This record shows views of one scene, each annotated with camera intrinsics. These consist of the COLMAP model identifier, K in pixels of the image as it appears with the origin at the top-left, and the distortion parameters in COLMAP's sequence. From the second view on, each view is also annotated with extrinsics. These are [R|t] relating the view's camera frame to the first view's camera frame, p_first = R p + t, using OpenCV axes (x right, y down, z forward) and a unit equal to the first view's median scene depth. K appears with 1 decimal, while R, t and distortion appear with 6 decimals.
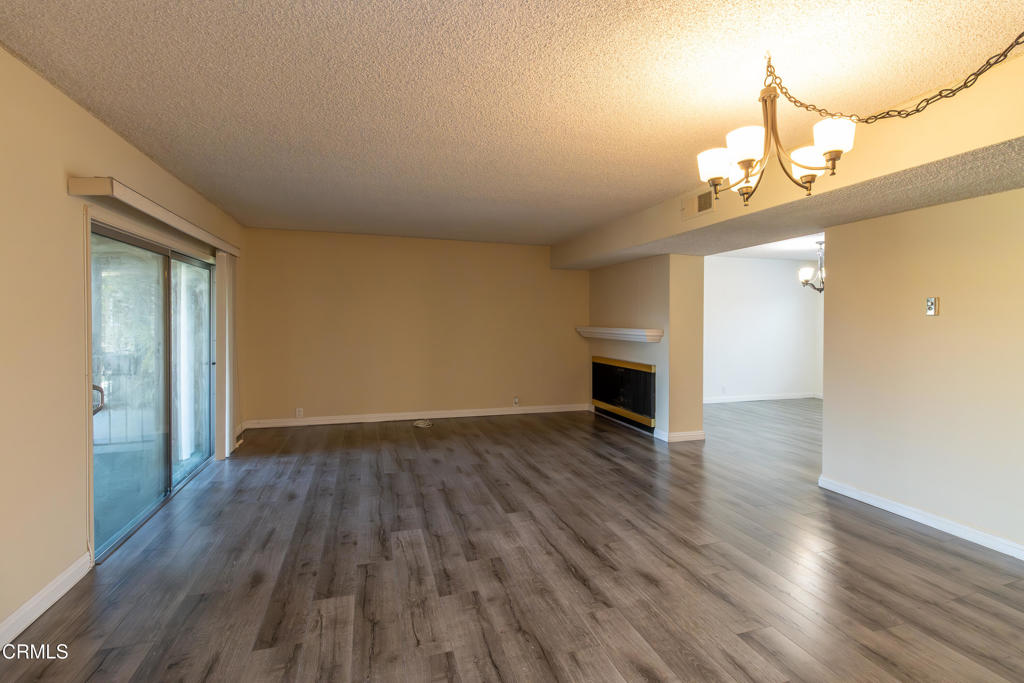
lens RADIAL K [[487.0, 0, 519.0], [0, 487.0, 324.6], [0, 0, 1]] dist [-0.000316, 0.000805]
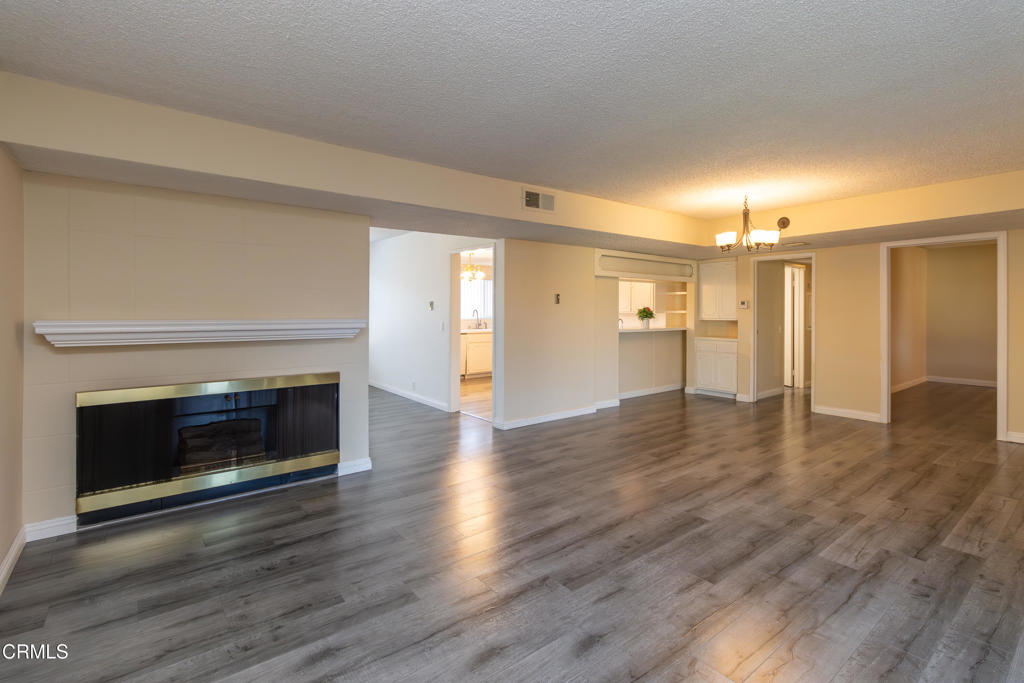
lens RADIAL K [[487.0, 0, 519.0], [0, 487.0, 324.6], [0, 0, 1]] dist [-0.000316, 0.000805]
pose [[-0.365165, -0.037569, 0.930185, -0.812407], [0.003272, 0.999127, 0.041639, -0.017762], [-0.930937, 0.018249, -0.364723, 1.850799]]
